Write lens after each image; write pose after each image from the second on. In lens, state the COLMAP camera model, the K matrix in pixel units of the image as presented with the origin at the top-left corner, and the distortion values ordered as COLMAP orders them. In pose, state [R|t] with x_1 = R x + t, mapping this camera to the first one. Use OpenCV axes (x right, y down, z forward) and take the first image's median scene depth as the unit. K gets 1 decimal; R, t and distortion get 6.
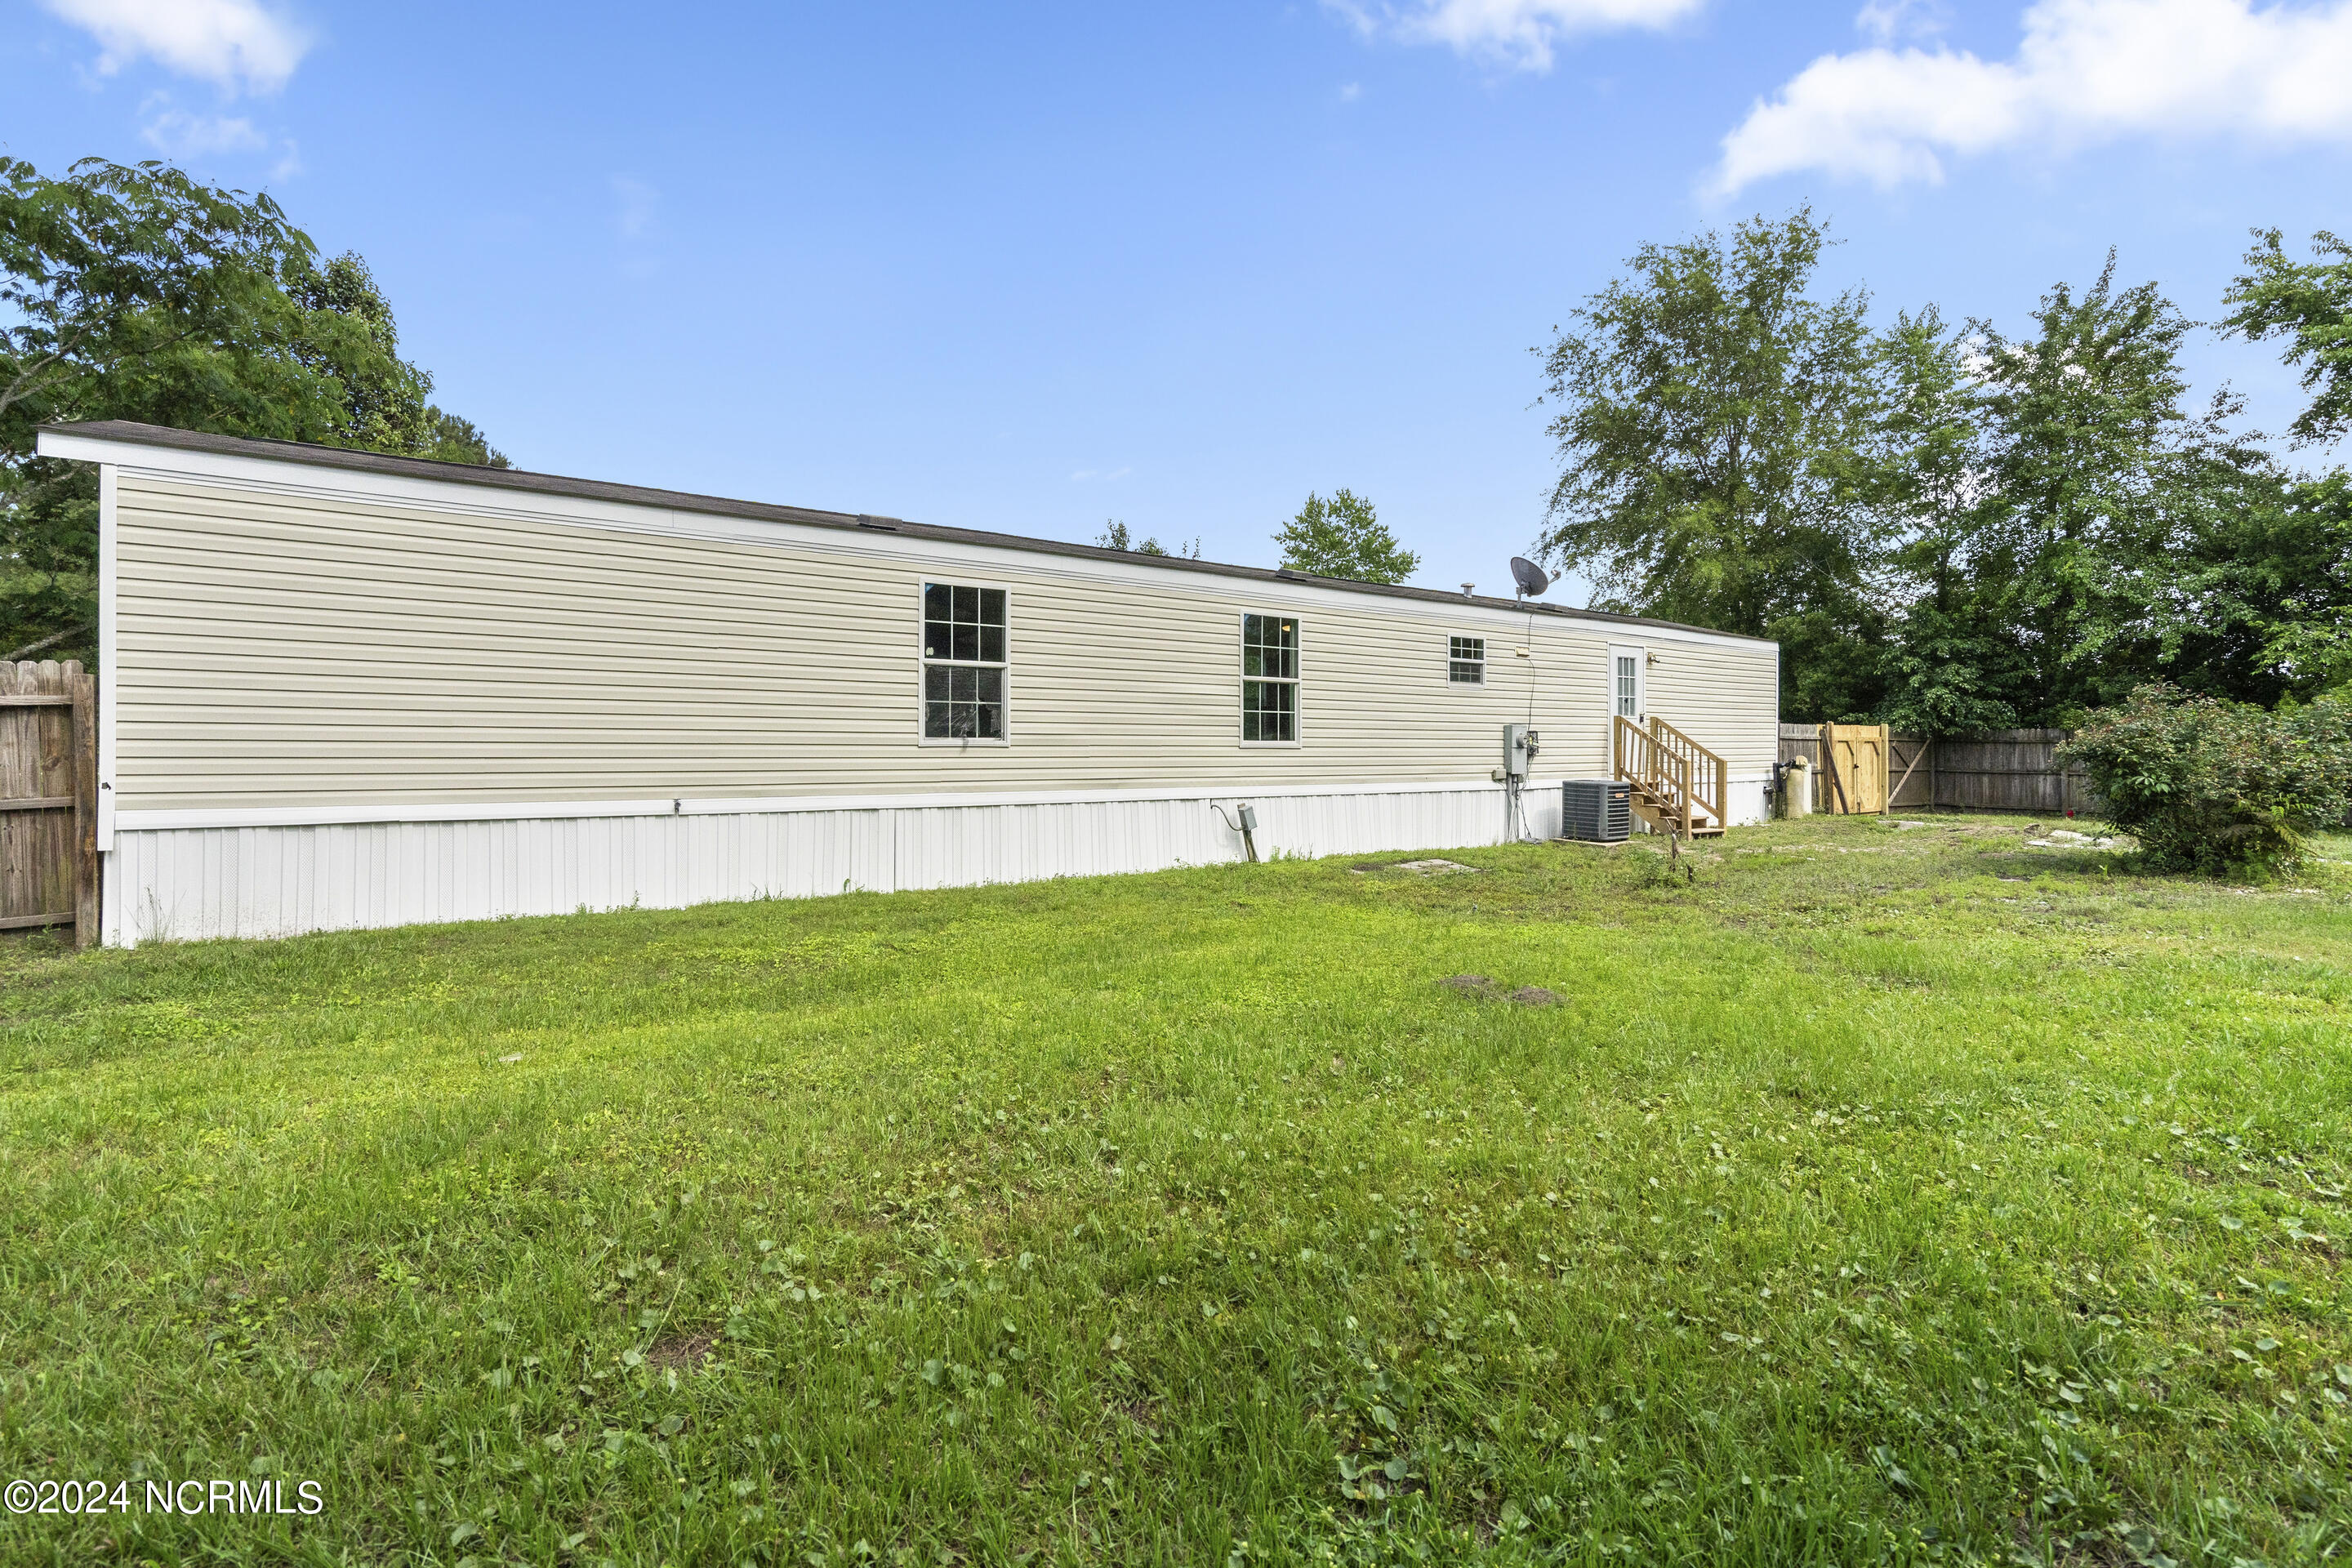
lens RADIAL K [[1079.7, 0, 1139.0], [0, 1079.7, 730.1], [0, 0, 1]] dist [-0.009908, -0.000022]
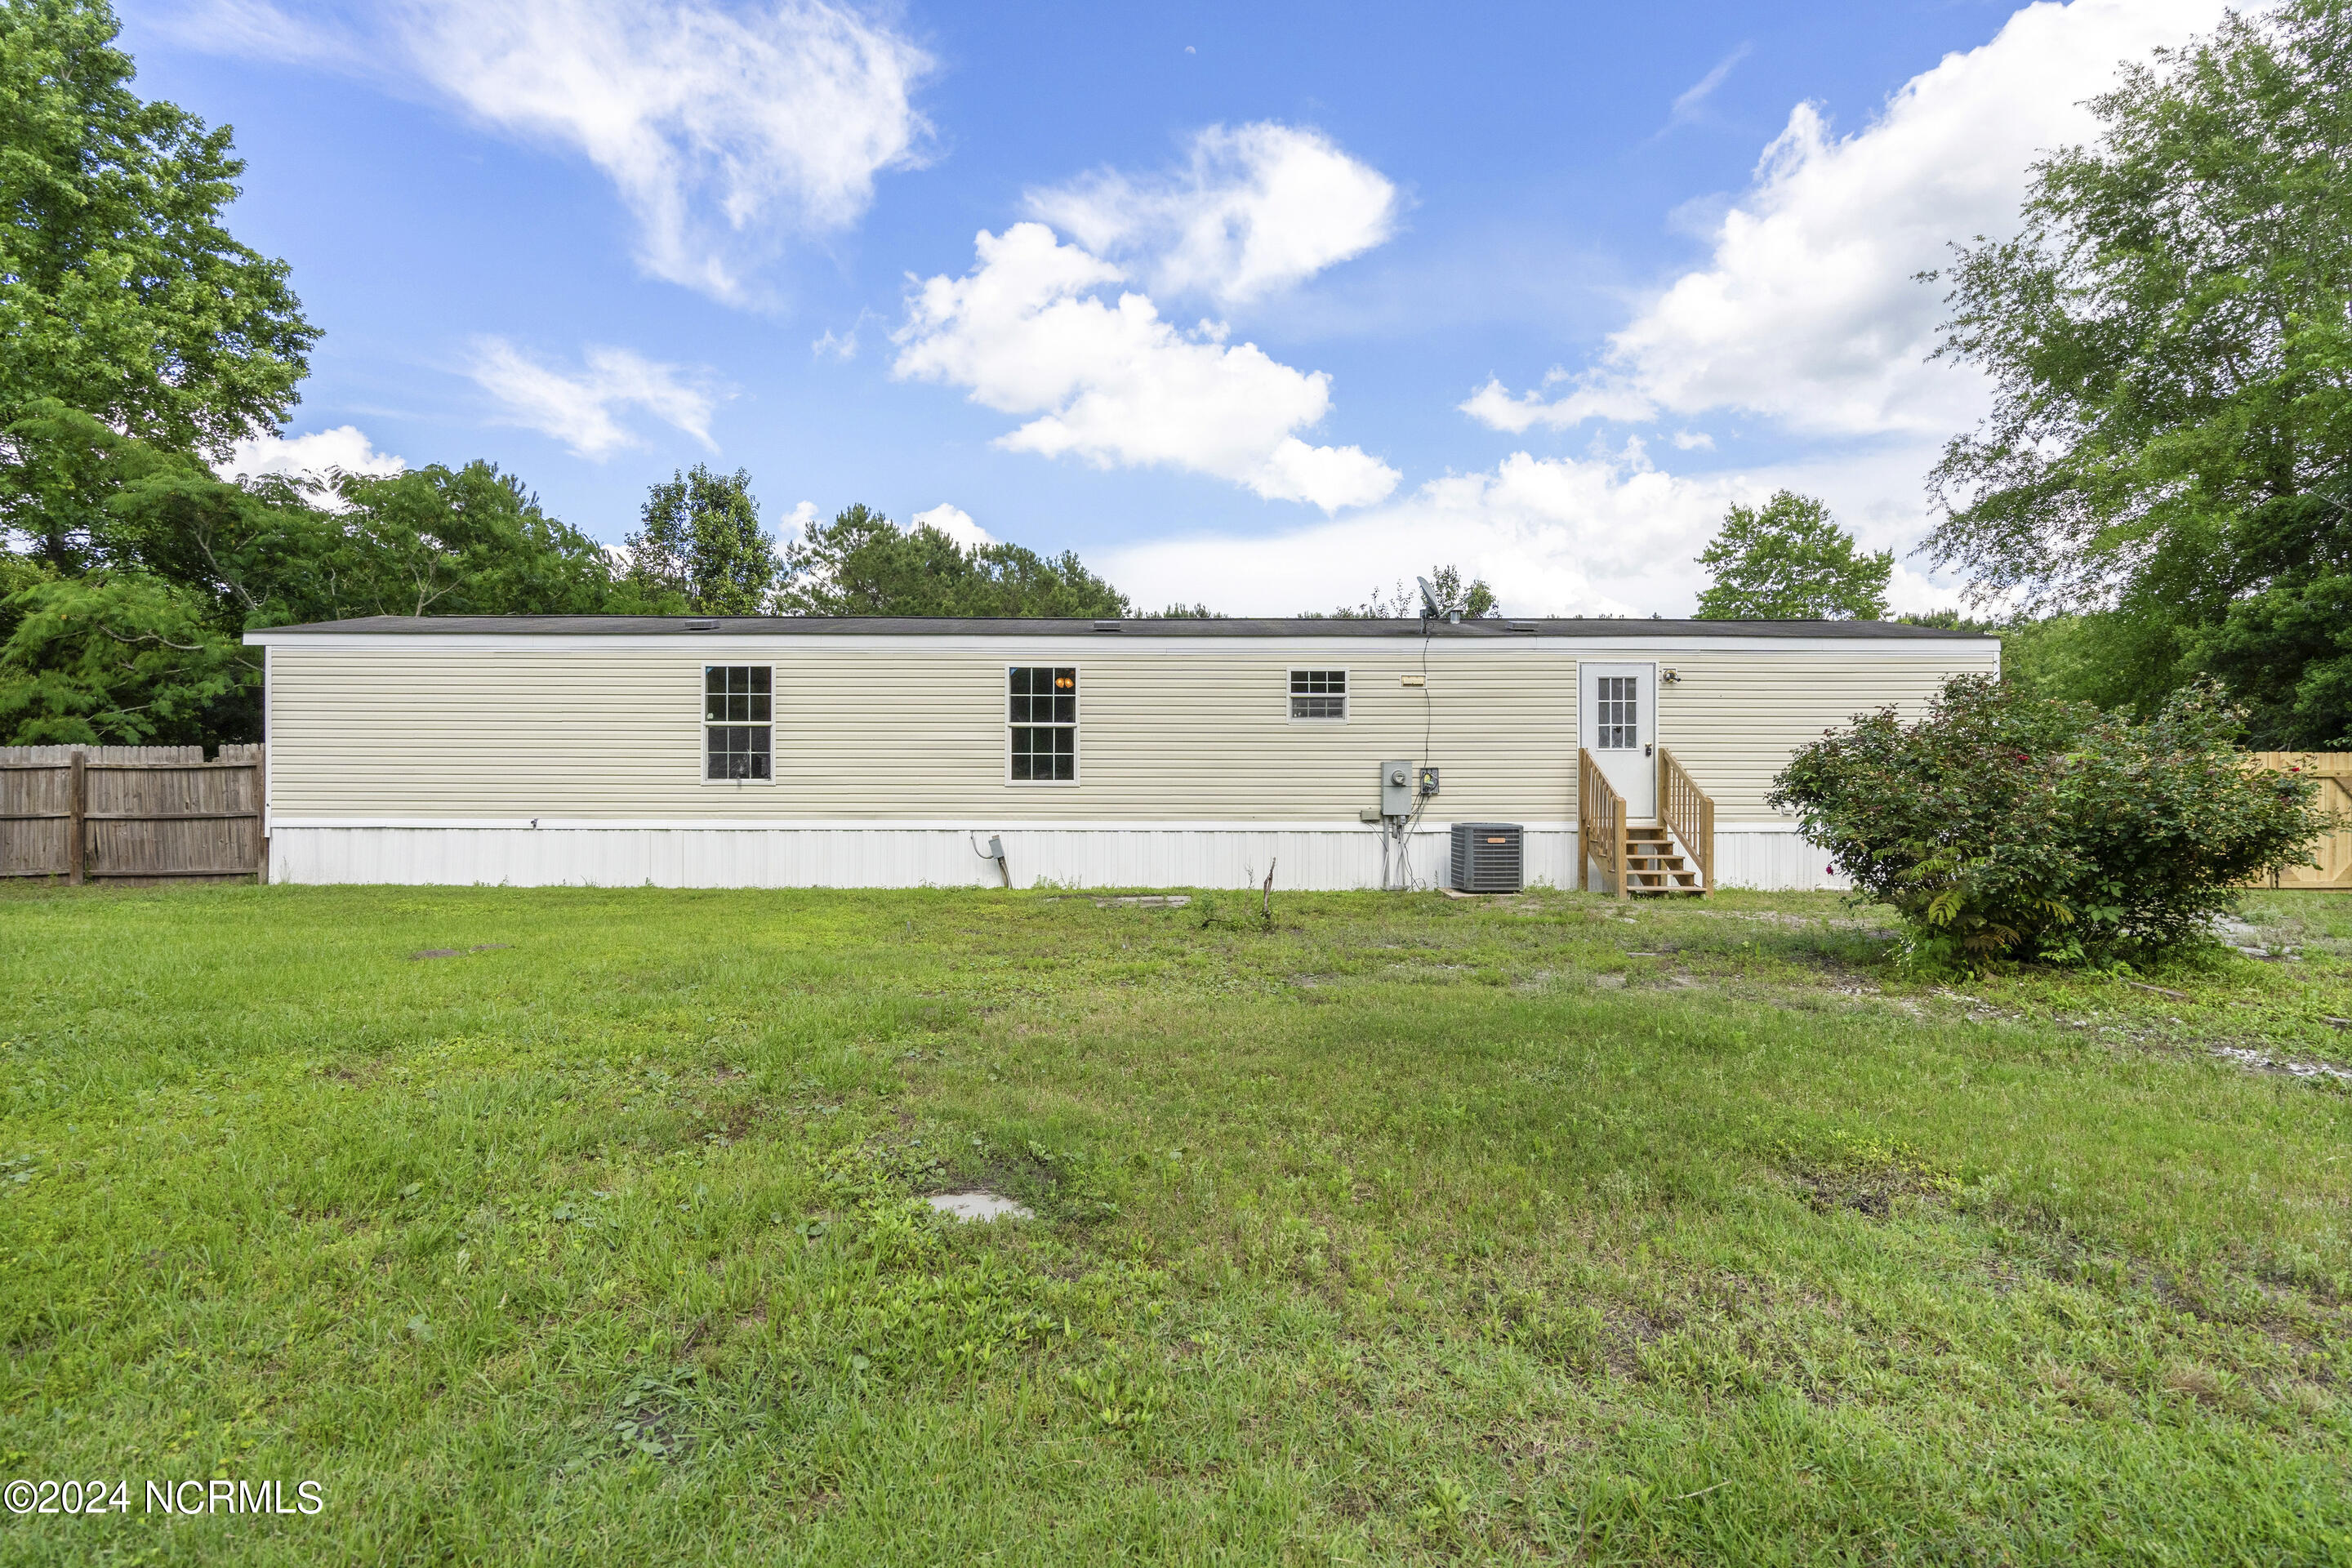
lens RADIAL K [[1053.5, 0, 1150.0], [0, 1053.5, 771.7], [0, 0, 1]] dist [-0.009563, 0.000166]
pose [[0.821006, -0.020514, -0.570552, 0.857380], [0.009063, 0.999697, -0.022903, 0.027960], [0.570848, 0.013632, 0.820942, 0.184859]]
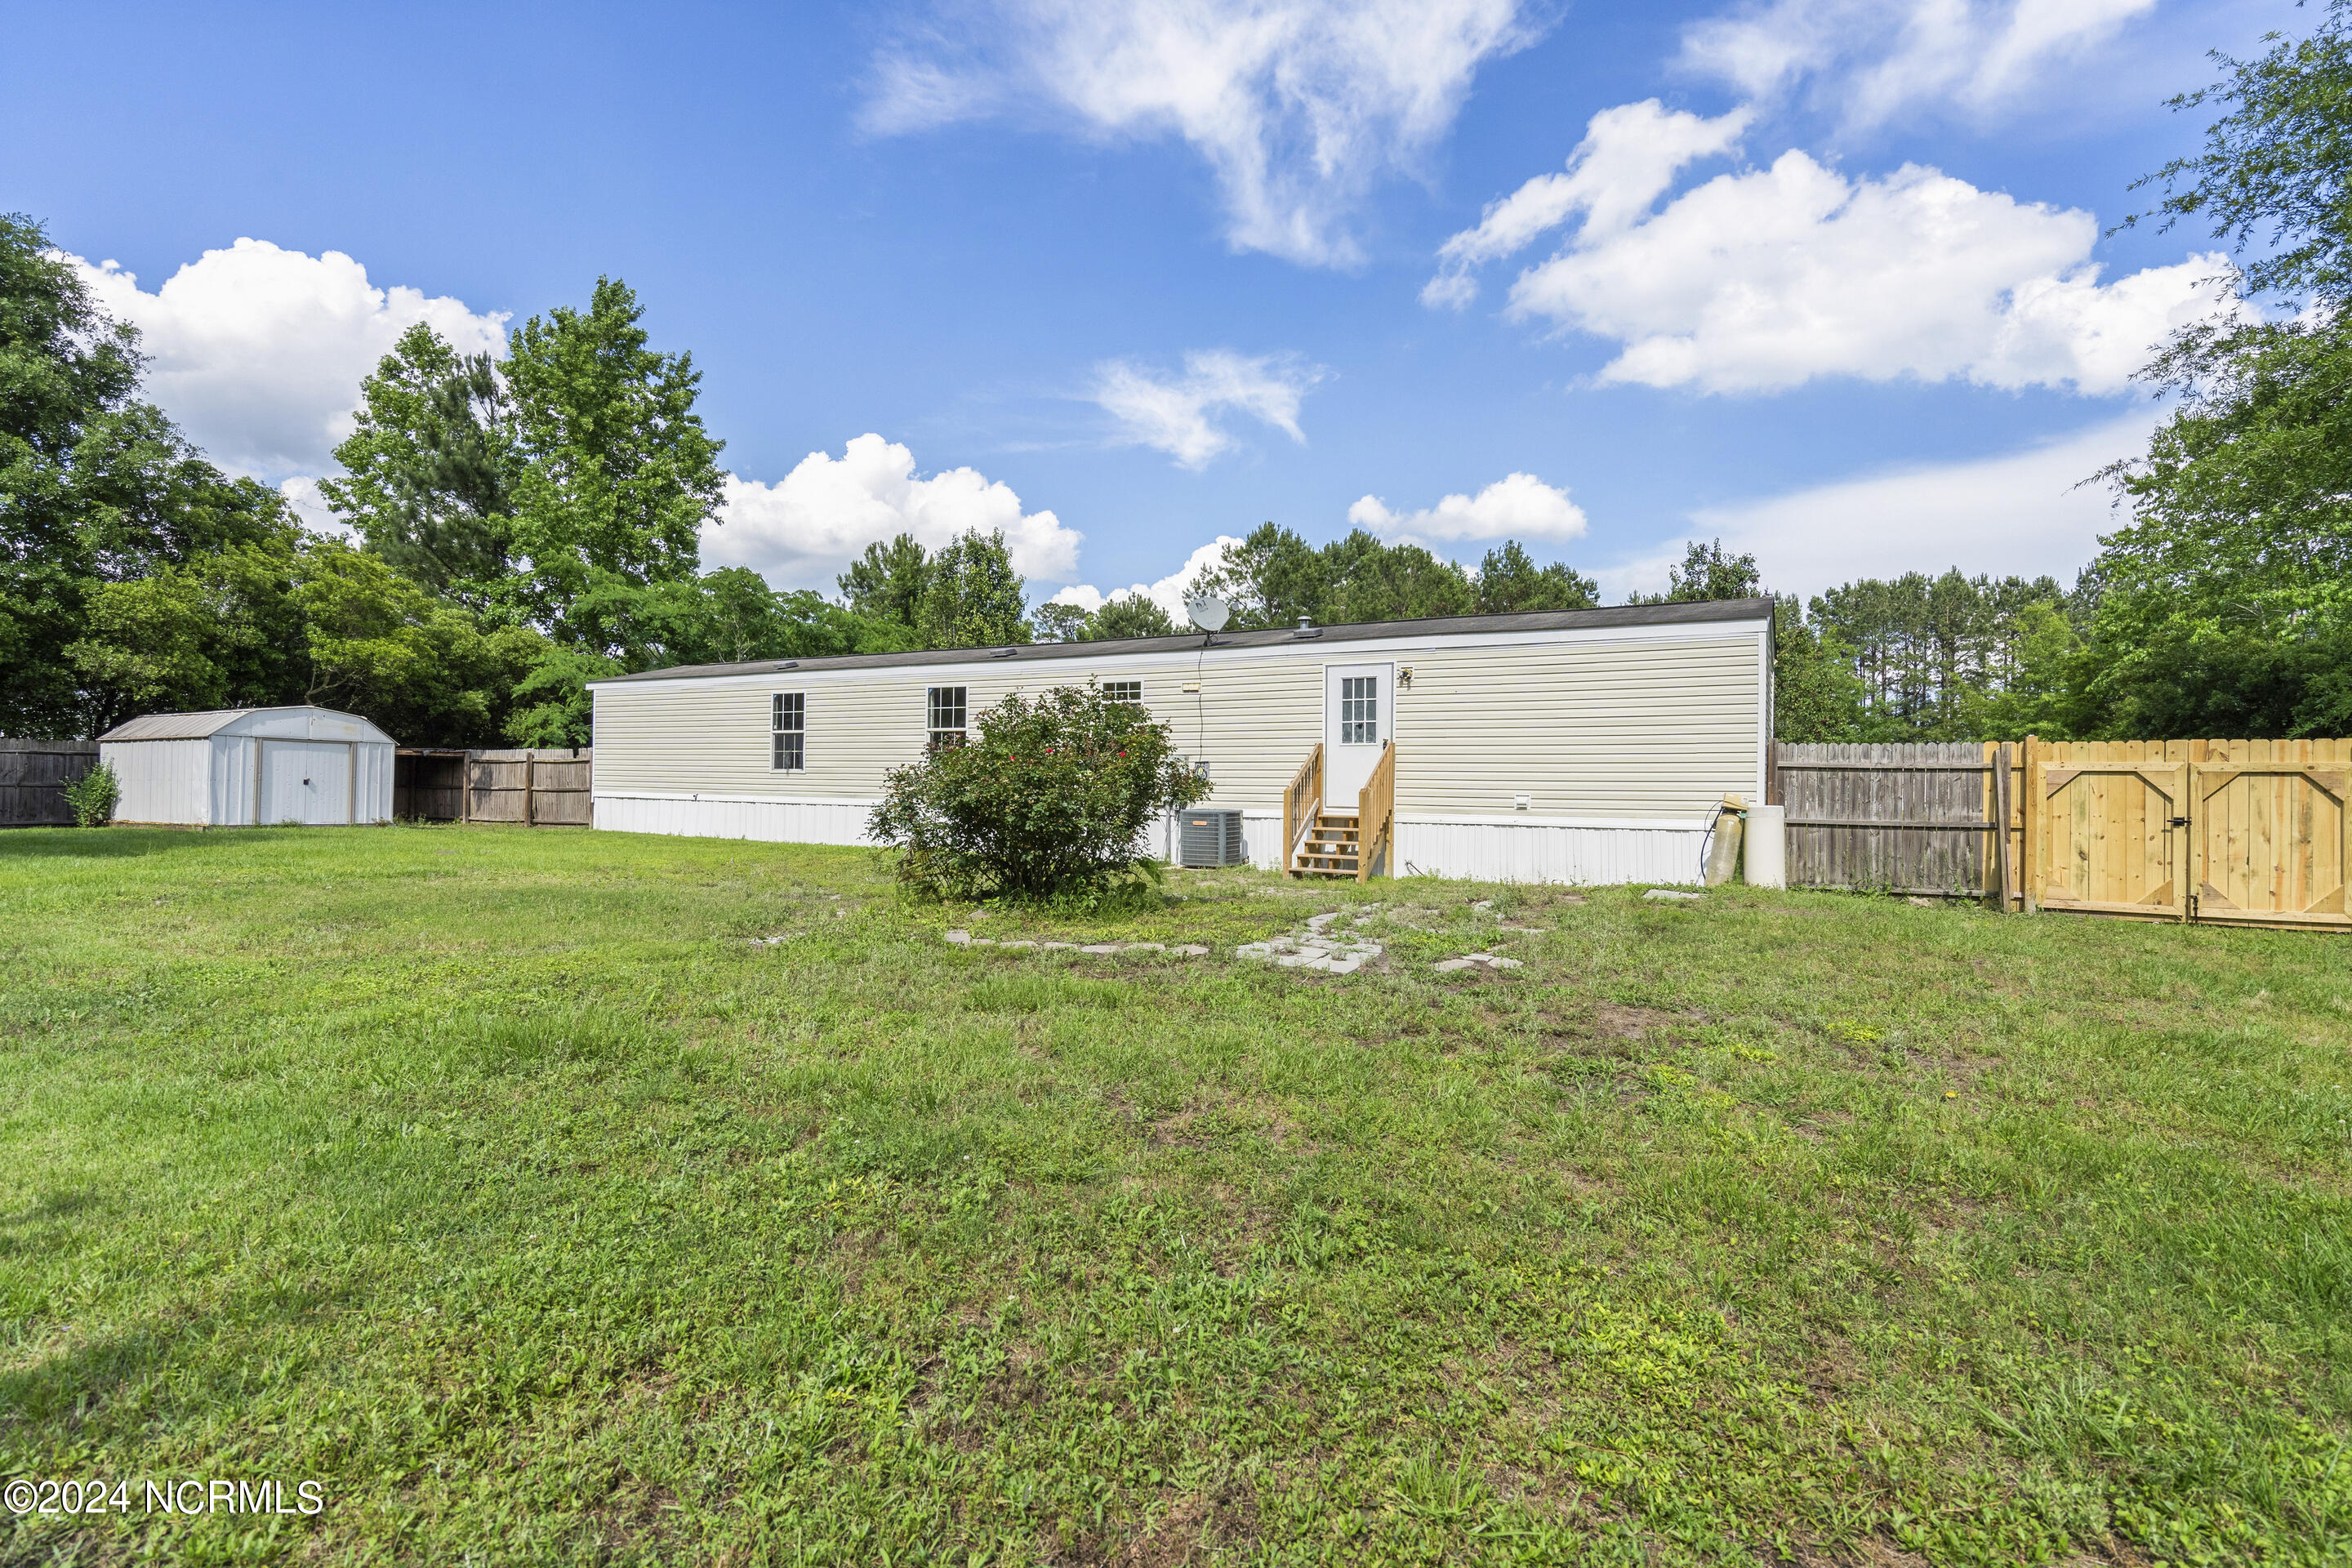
lens RADIAL K [[1053.5, 0, 1150.0], [0, 1053.5, 771.7], [0, 0, 1]] dist [-0.009563, 0.000166]
pose [[0.429653, -0.016463, -0.902844, 1.614184], [-0.007318, 0.999737, -0.021713, 0.042567], [0.902964, 0.015936, 0.429420, 0.653716]]
